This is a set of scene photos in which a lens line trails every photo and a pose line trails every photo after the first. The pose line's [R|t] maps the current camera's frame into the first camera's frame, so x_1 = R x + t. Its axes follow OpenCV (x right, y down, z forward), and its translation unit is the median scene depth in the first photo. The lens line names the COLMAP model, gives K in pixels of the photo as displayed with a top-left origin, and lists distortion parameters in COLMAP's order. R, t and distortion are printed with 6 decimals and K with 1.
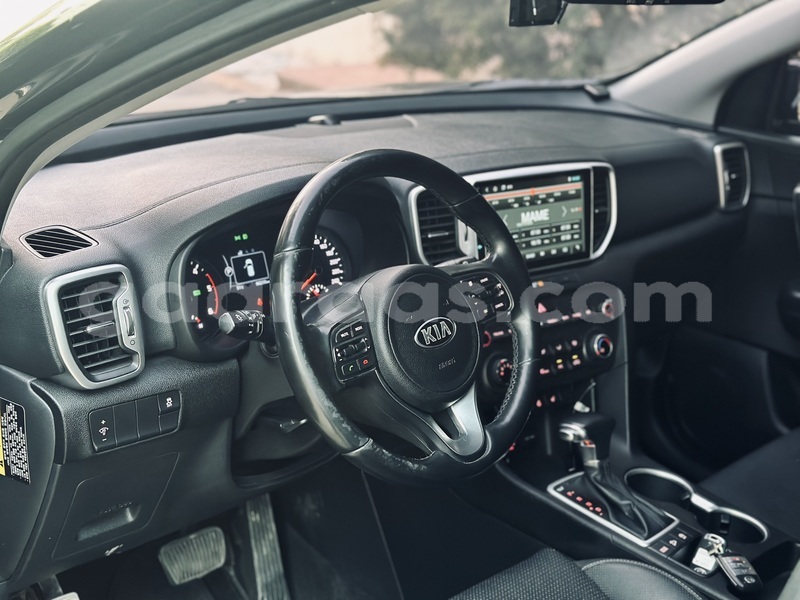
lens RADIAL K [[1122.8, 0, 400.7], [0, 1122.8, 300.5], [0, 0, 1]] dist [0.226716, 0.000000]
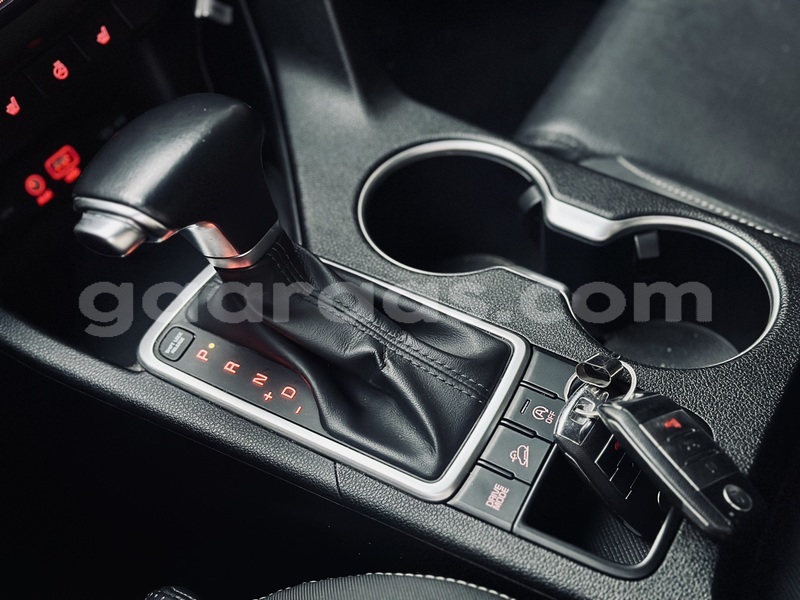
lens RADIAL K [[1122.8, 0, 399.5], [0, 1122.8, 298.8], [0, 0, 1]] dist [0.226716, 0.000000]
pose [[0.942910, -0.333008, 0.005193, 0.203829], [0.292641, 0.835853, 0.464446, 0.021278], [-0.159005, -0.436411, 0.885586, 0.701177]]
